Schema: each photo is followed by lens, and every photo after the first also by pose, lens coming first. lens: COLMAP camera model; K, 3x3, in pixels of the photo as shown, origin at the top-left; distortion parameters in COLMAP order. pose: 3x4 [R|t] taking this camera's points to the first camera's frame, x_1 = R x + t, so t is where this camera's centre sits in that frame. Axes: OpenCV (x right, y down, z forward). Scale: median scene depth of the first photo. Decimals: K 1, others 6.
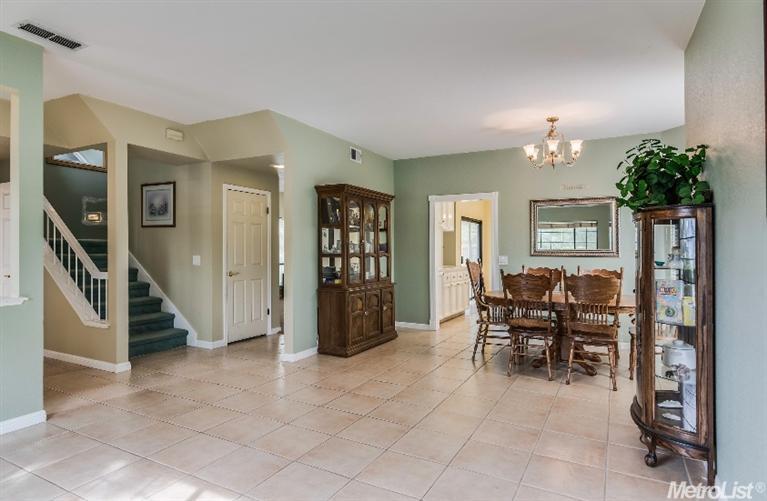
lens RADIAL K [[434.2, 0, 384.5], [0, 434.2, 249.3], [0, 0, 1]] dist [-0.003151, -0.000296]
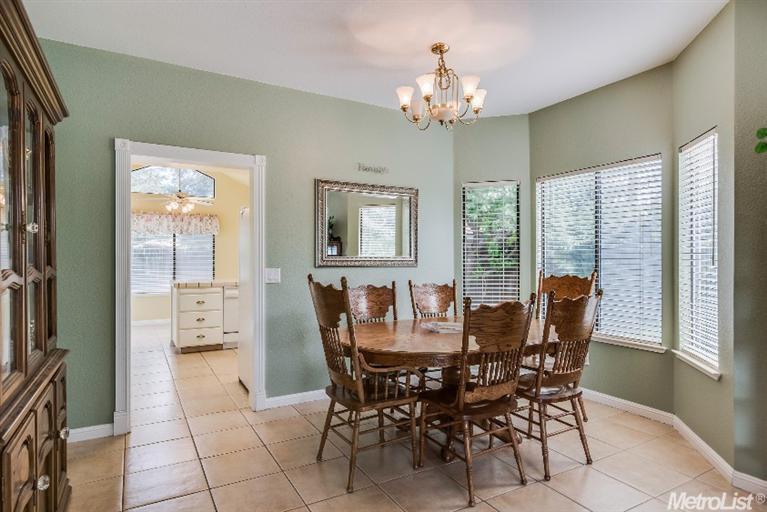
lens RADIAL K [[437.8, 0, 384.1], [0, 437.8, 255.3], [0, 0, 1]] dist [0.002084, 0.000204]
pose [[0.525427, 0.000989, 0.850838, -0.152669], [-0.000073, 0.999999, -0.001118, -0.000802], [-0.850839, 0.000525, 0.525427, 0.579167]]
